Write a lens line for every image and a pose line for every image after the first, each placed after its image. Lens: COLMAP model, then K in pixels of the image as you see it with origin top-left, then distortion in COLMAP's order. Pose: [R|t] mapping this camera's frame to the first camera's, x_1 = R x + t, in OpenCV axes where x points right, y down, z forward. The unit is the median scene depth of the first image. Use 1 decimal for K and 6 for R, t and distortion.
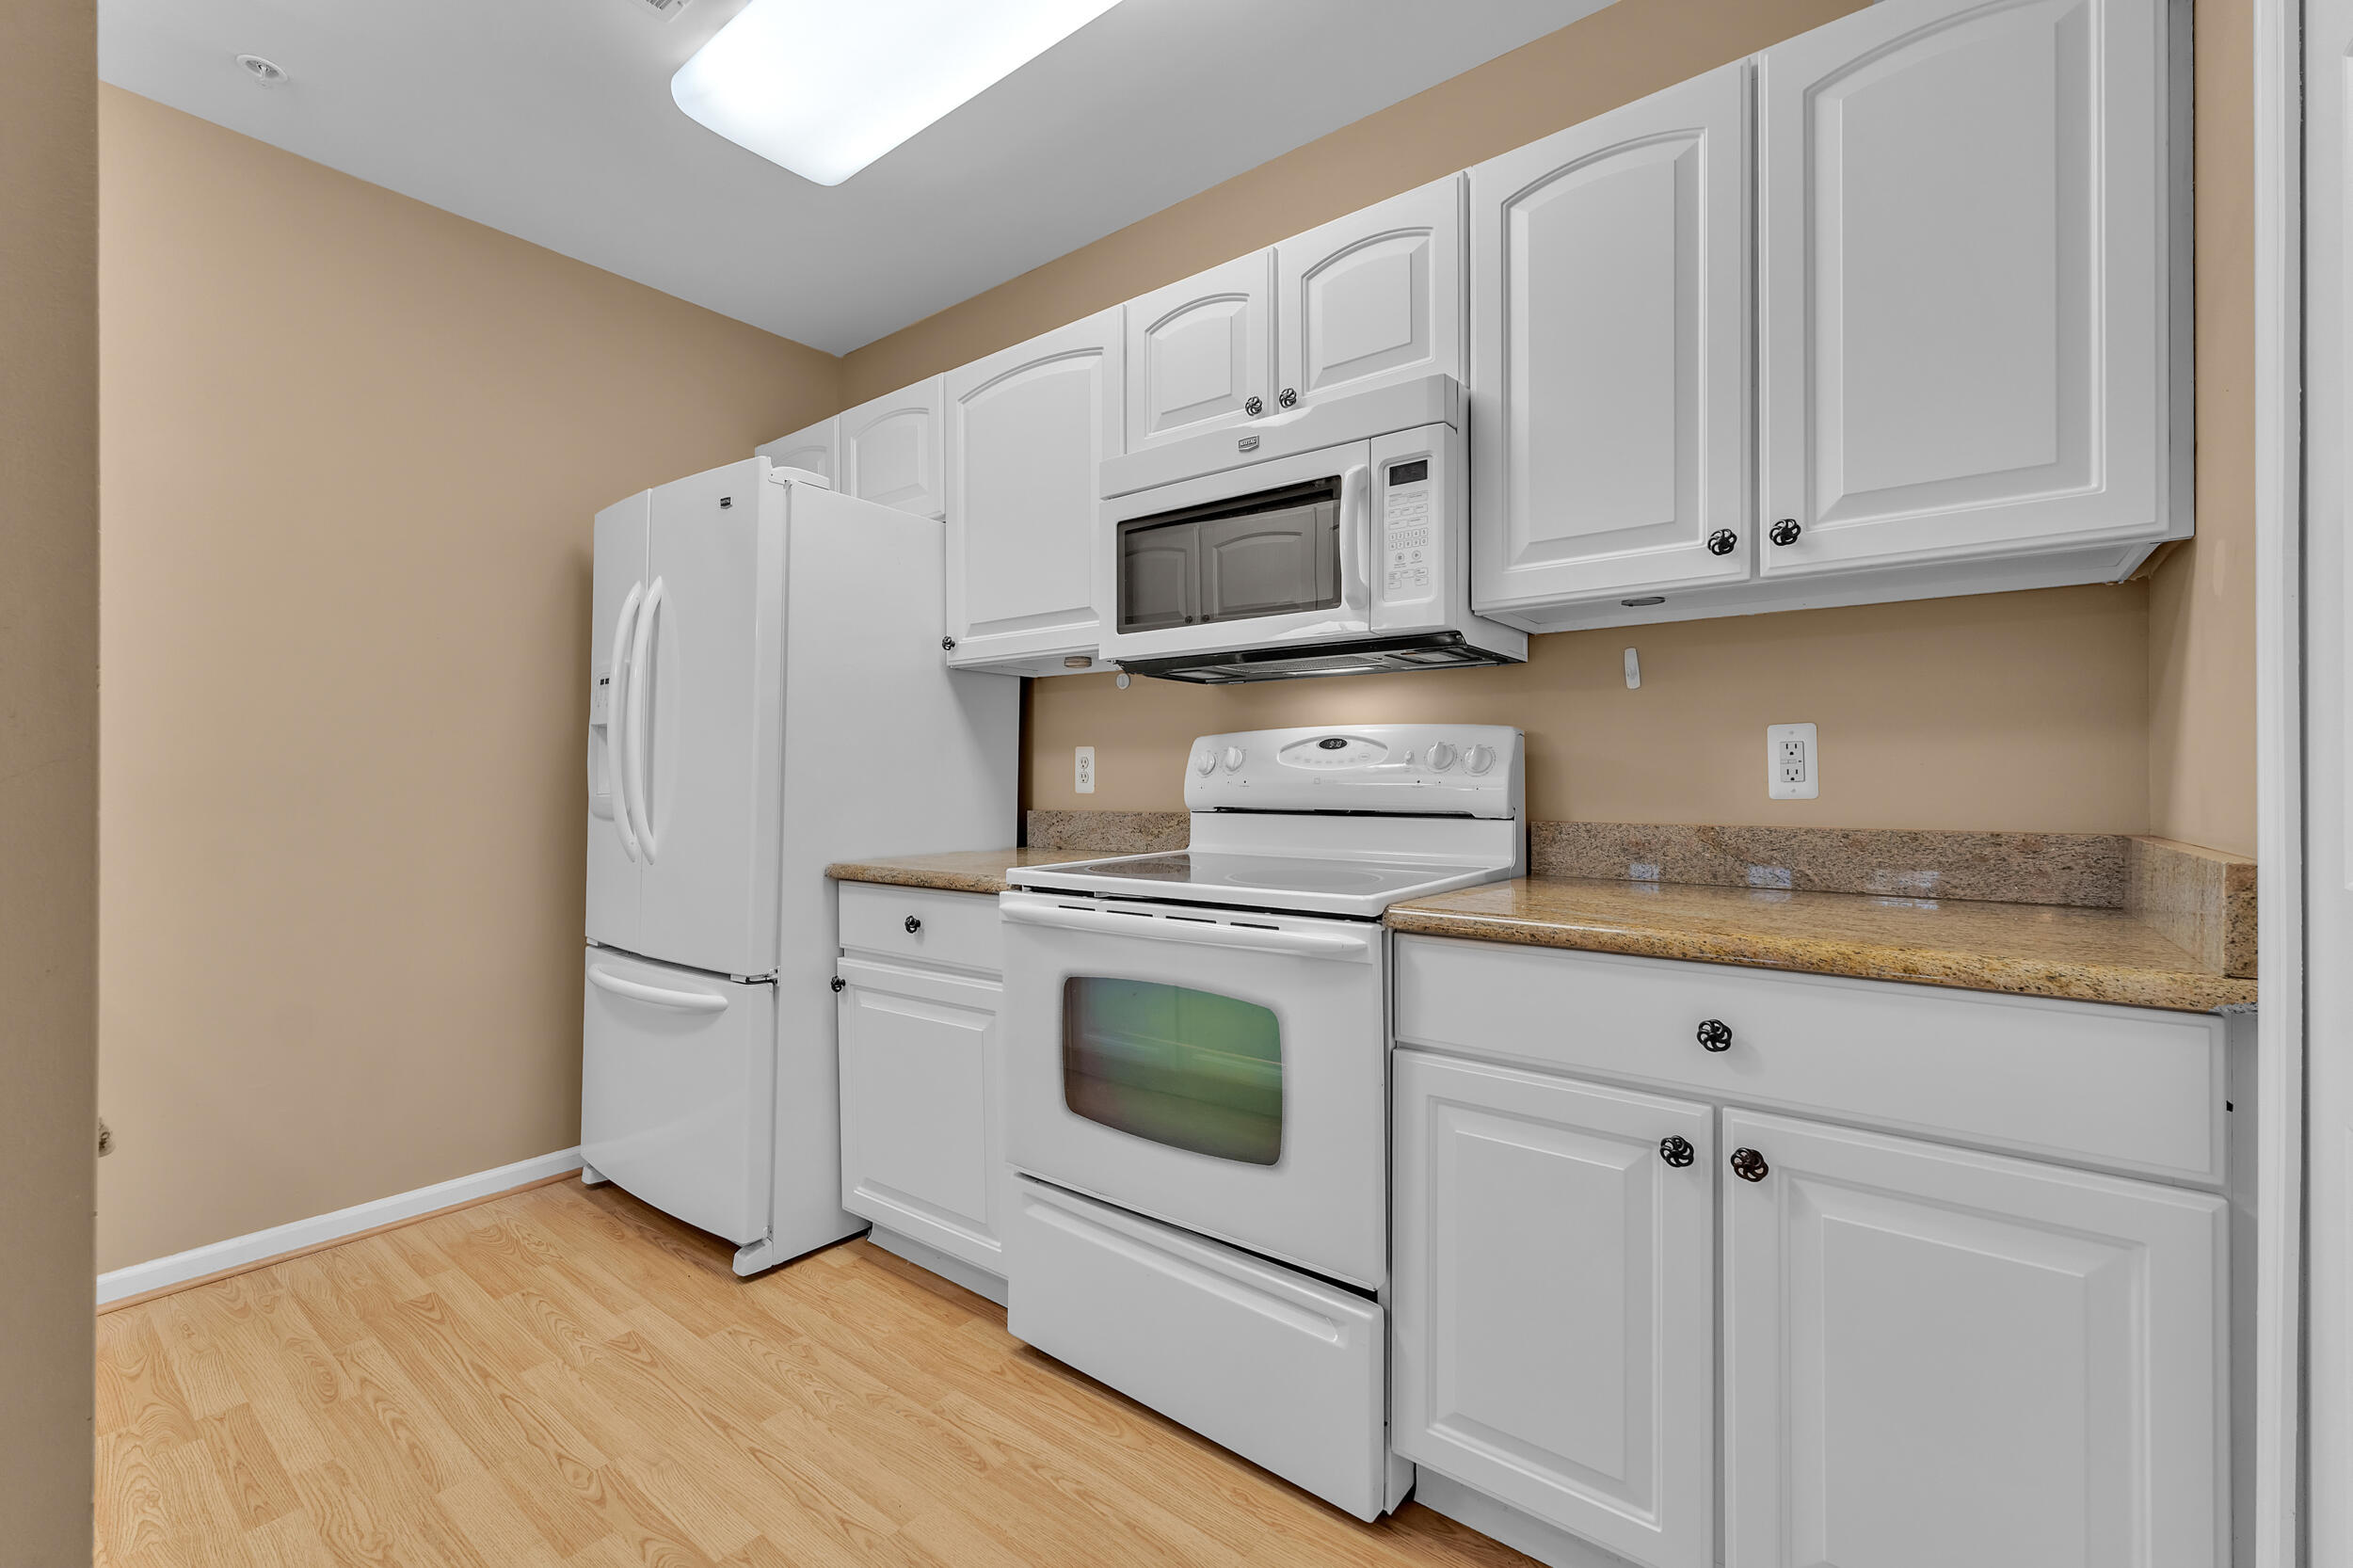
lens RADIAL K [[996.4, 0, 1176.5], [0, 996.4, 784.0], [0, 0, 1]] dist [0.006250, 0.000255]
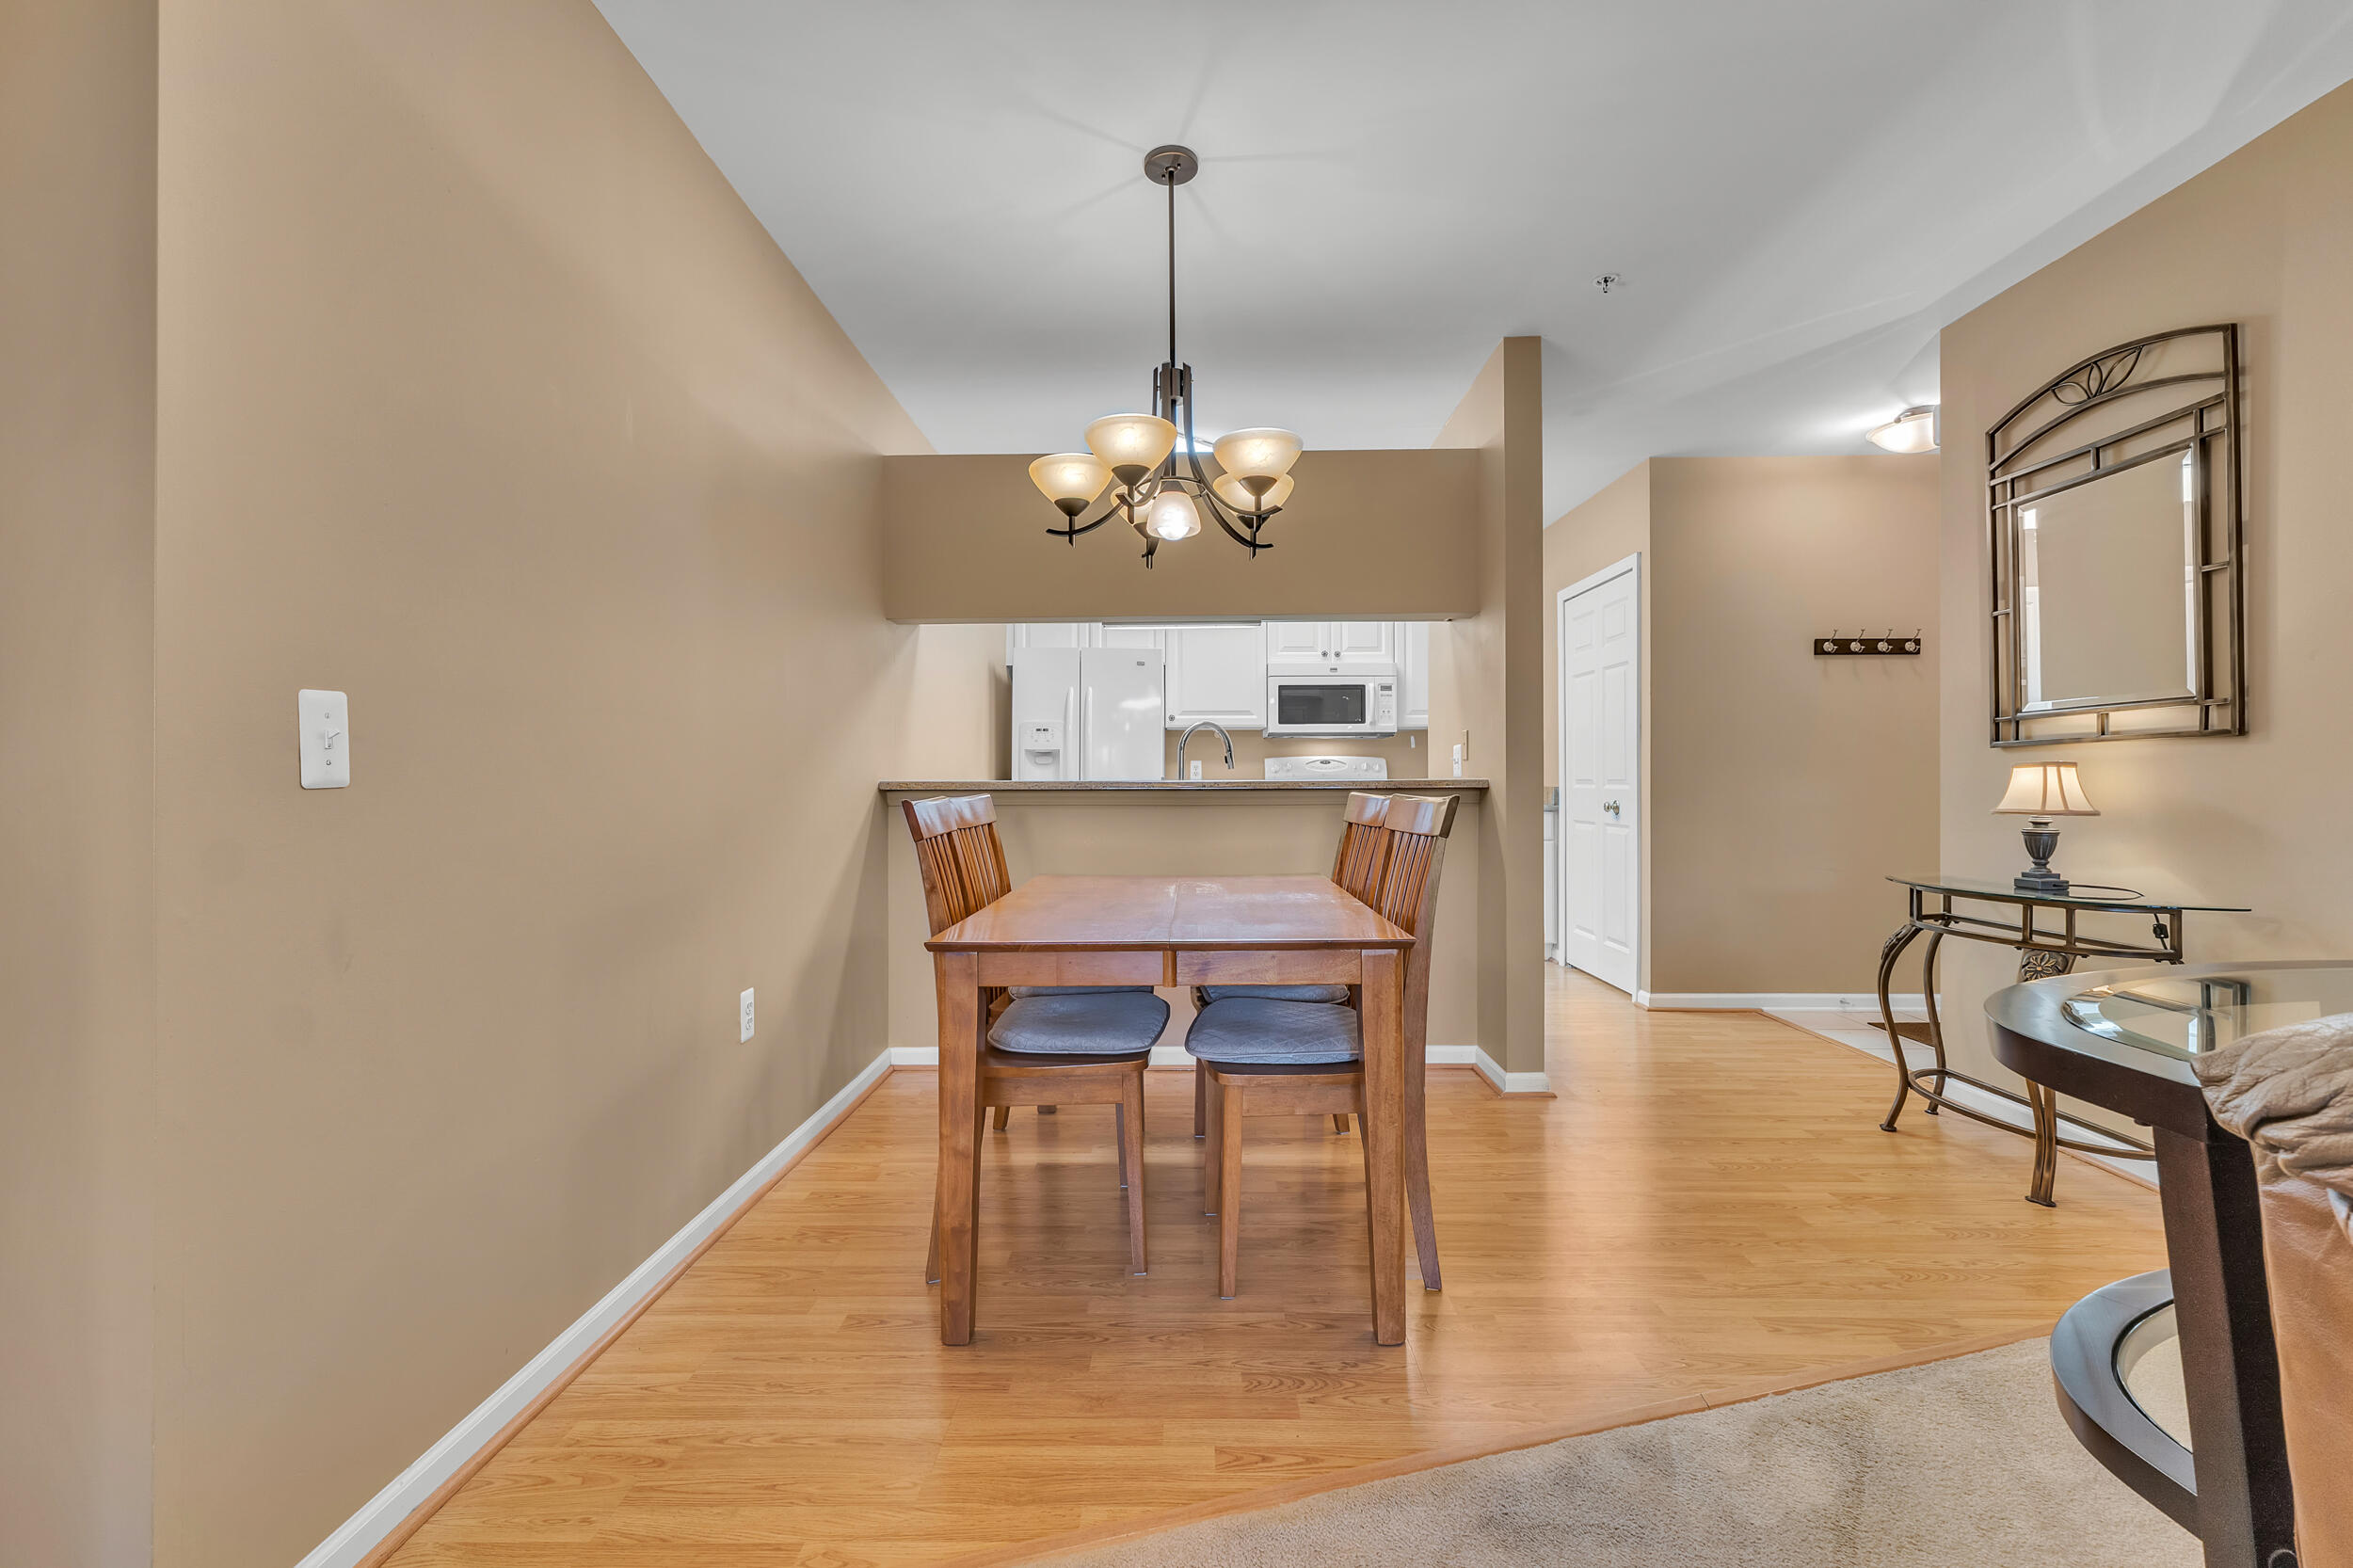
lens RADIAL K [[985.4, 0, 1181.4], [0, 985.4, 781.8], [0, 0, 1]] dist [-0.000758, -0.000162]
pose [[0.794889, -0.005203, 0.606733, -2.438167], [0.005951, 0.999982, 0.000778, 0.015913], [-0.606726, 0.002992, 0.794905, -1.330451]]
